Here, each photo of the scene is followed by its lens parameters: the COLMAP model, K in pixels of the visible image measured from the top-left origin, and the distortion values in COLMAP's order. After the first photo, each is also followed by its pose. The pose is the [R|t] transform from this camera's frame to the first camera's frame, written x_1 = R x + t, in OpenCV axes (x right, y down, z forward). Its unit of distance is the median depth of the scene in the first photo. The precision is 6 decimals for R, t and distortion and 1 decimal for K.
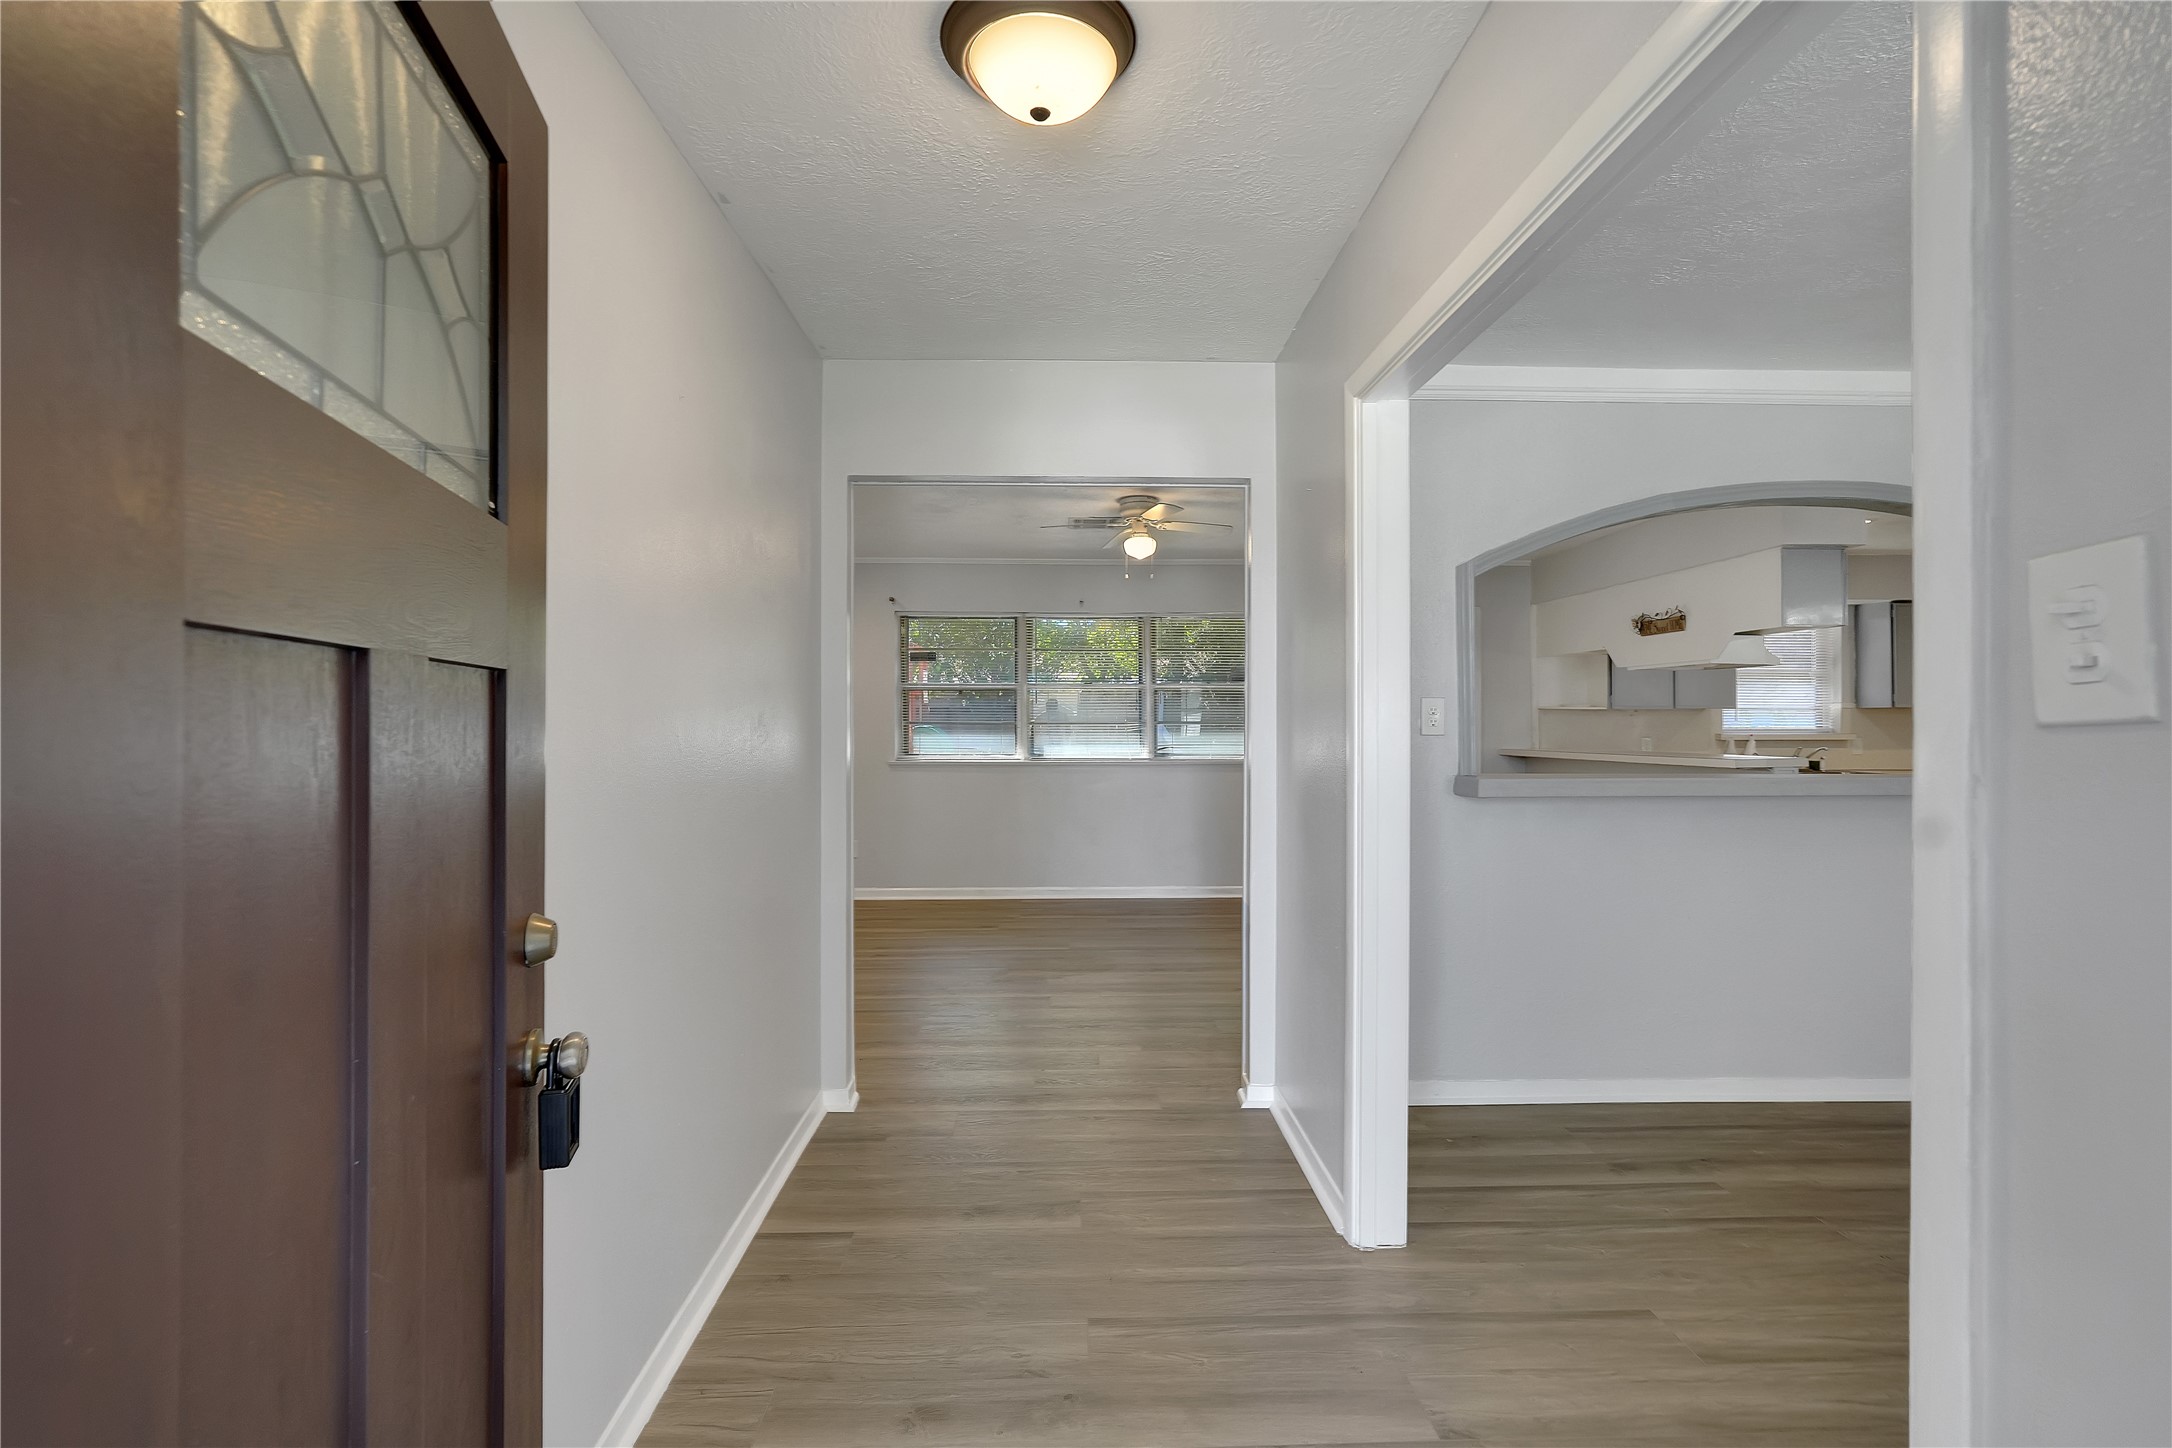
lens RADIAL K [[948.7, 0, 1098.6], [0, 948.7, 719.1], [0, 0, 1]] dist [0.000267, -0.000083]
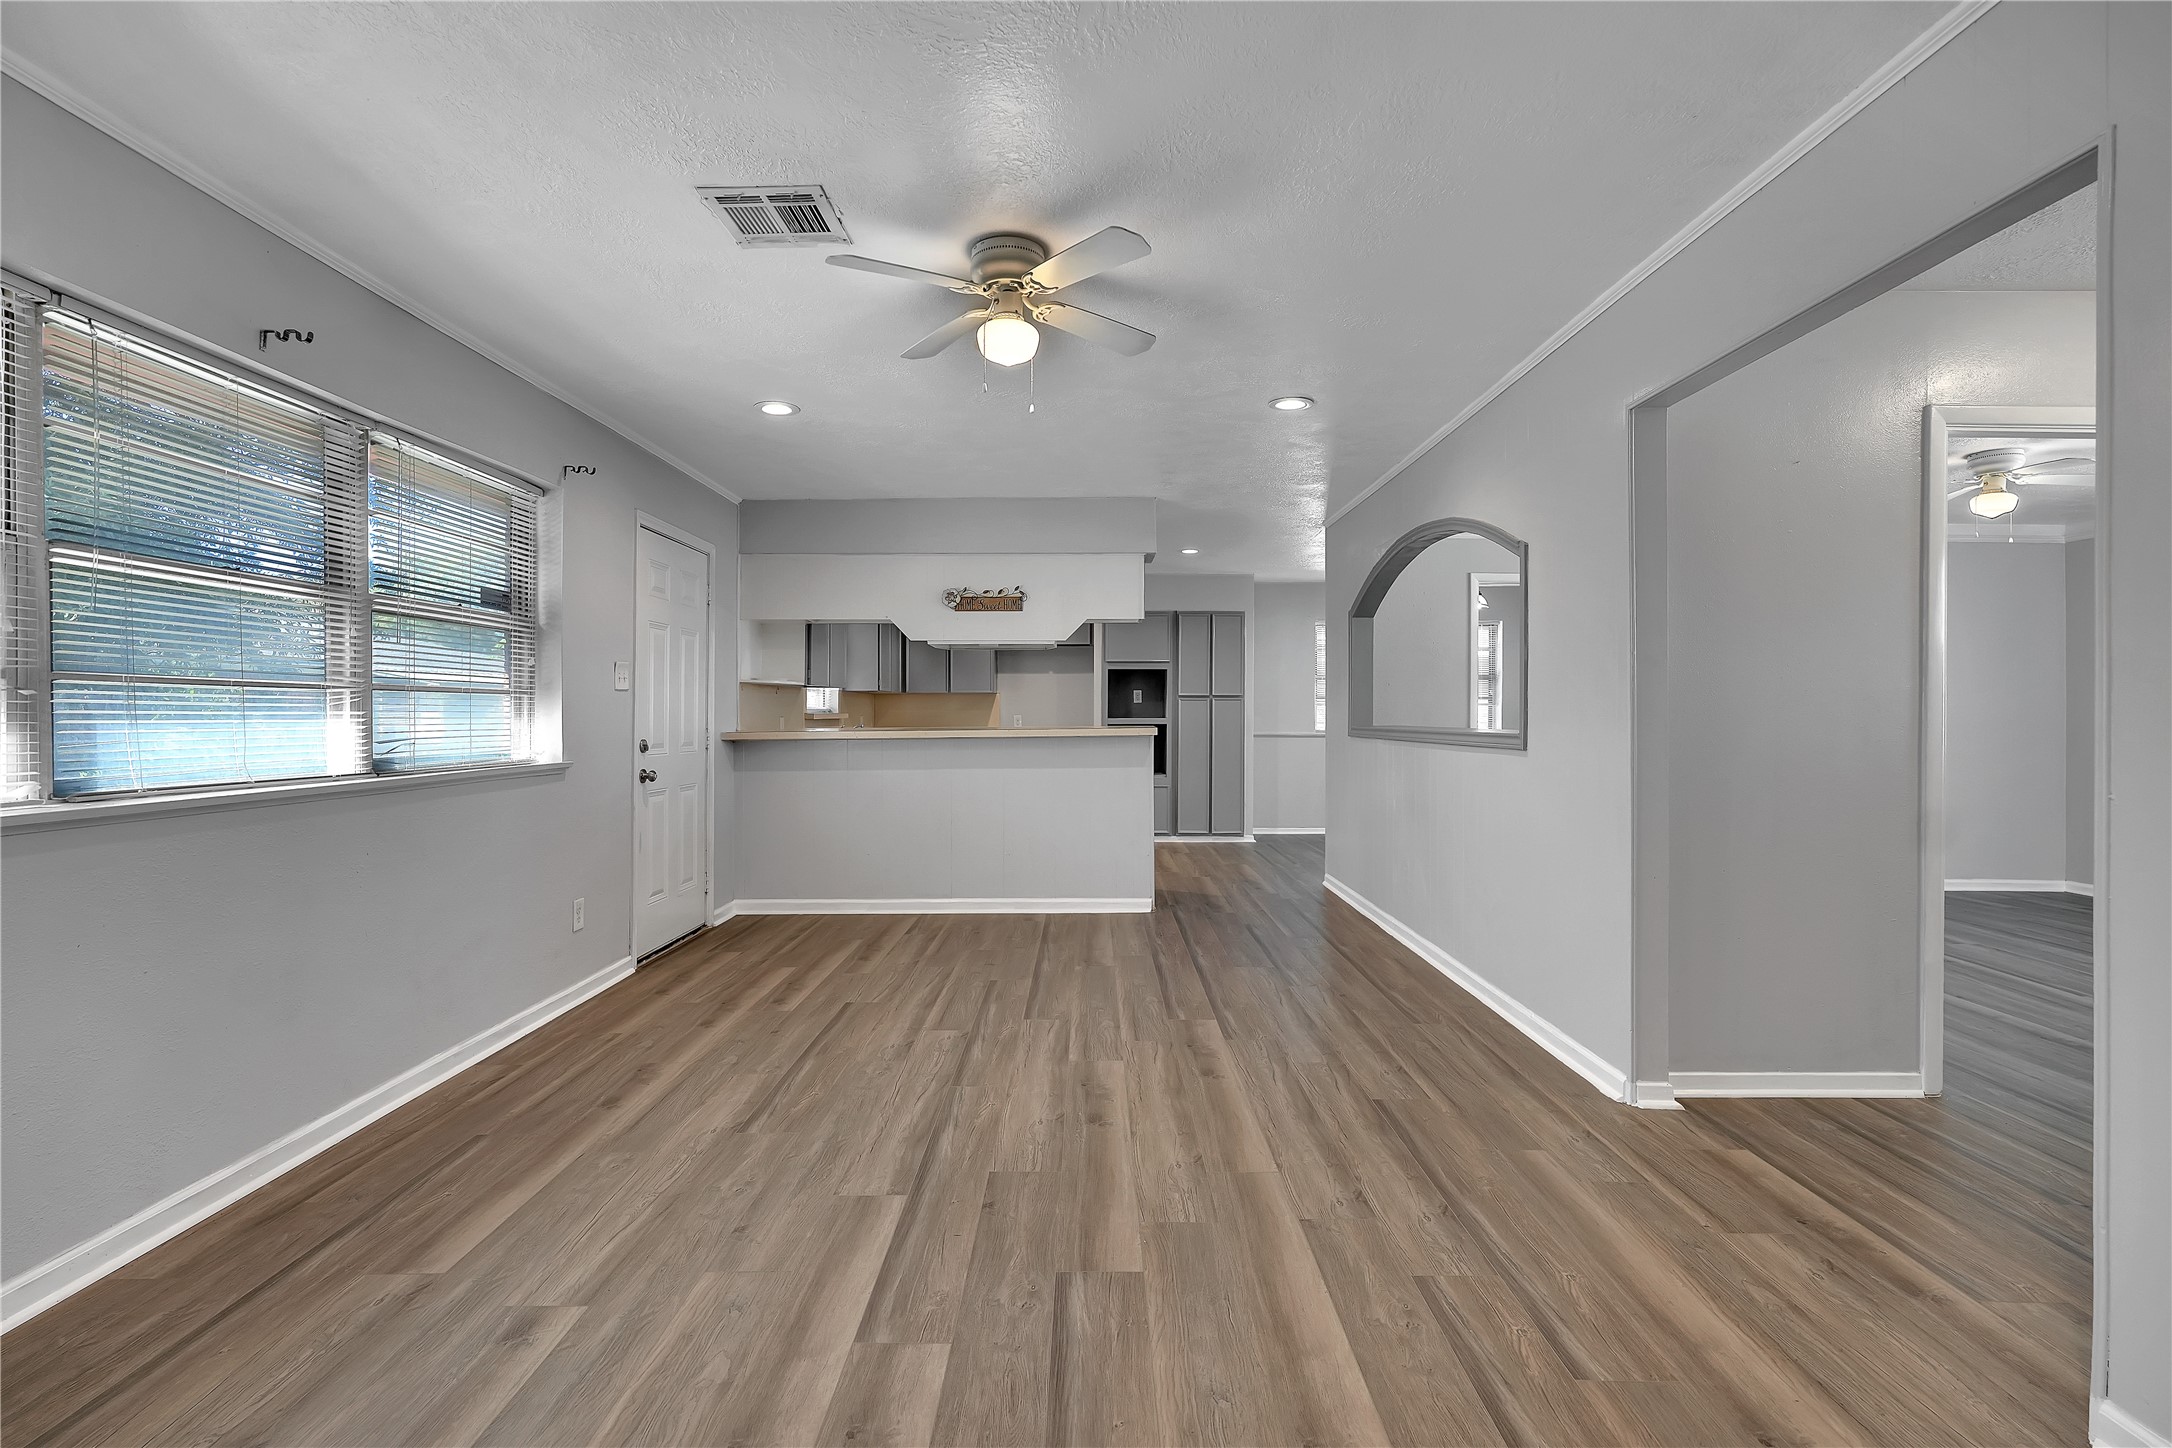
lens RADIAL K [[957.9, 0, 1045.6], [0, 957.9, 720.7], [0, 0, 1]] dist [-0.012932, 0.006793]
pose [[0.087842, -0.003878, 0.996127, -0.360474], [0.000730, 0.999992, 0.003828, 0.020996], [-0.996134, 0.000391, 0.087844, 0.695444]]
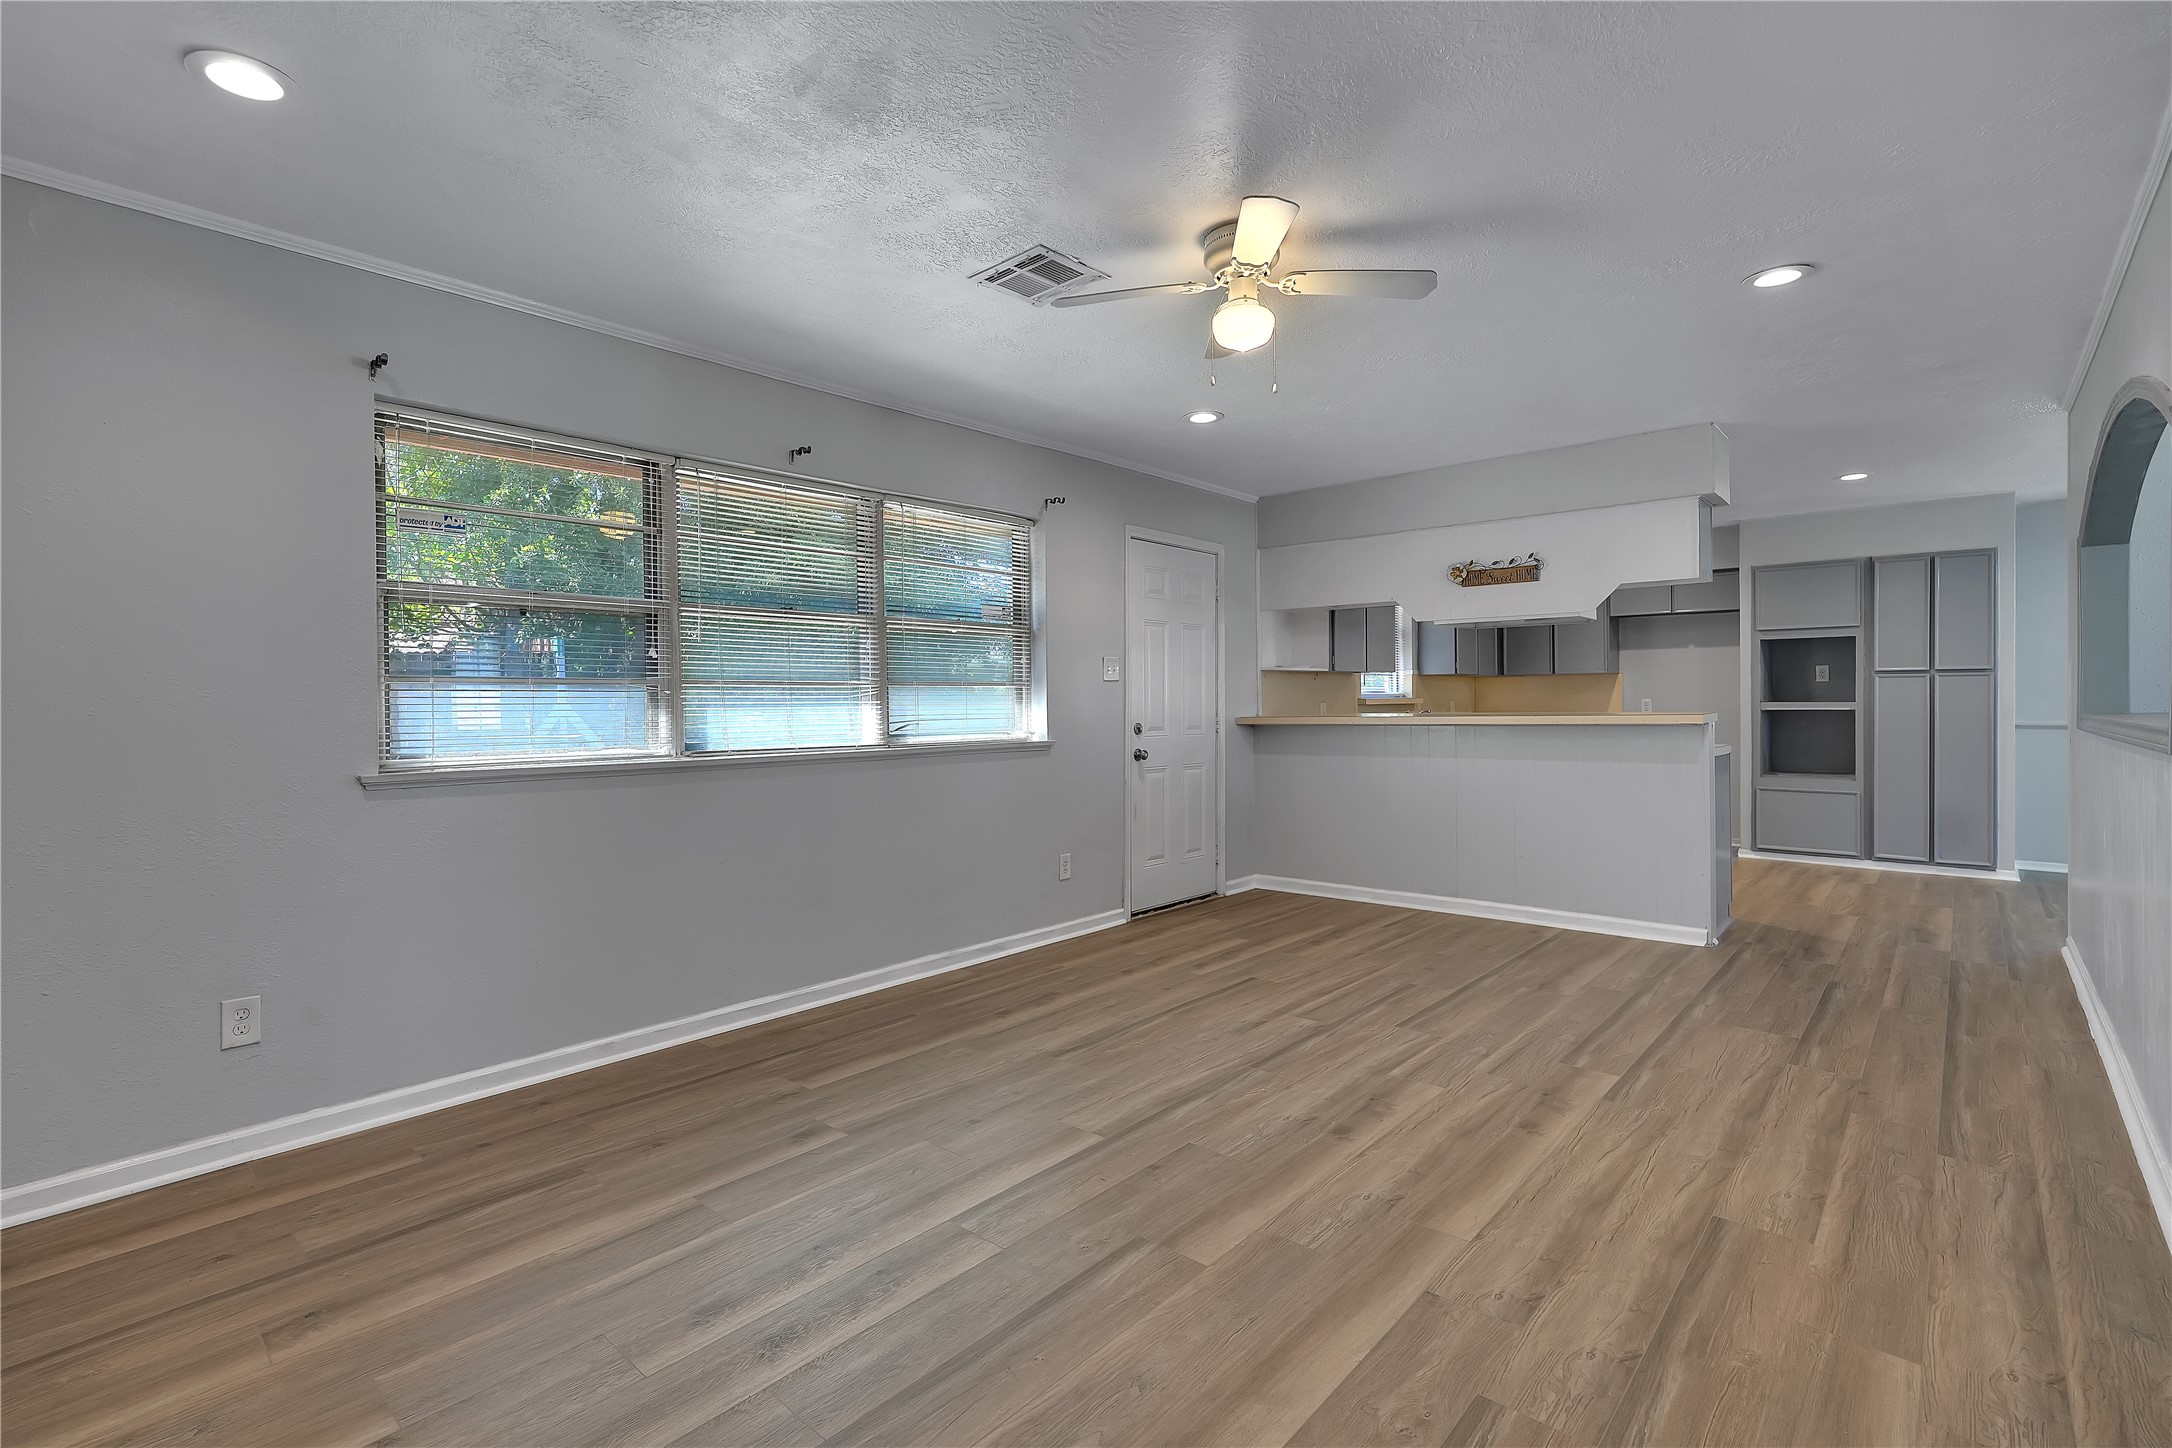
lens RADIAL K [[957.9, 0, 1076.1], [0, 957.9, 716.5], [0, 0, 1]] dist [-0.012932, 0.006793]
pose [[0.713874, -0.013148, 0.700151, -0.294404], [0.005331, 0.999897, 0.013341, 0.020456], [-0.700254, -0.005791, 0.713870, 0.510384]]
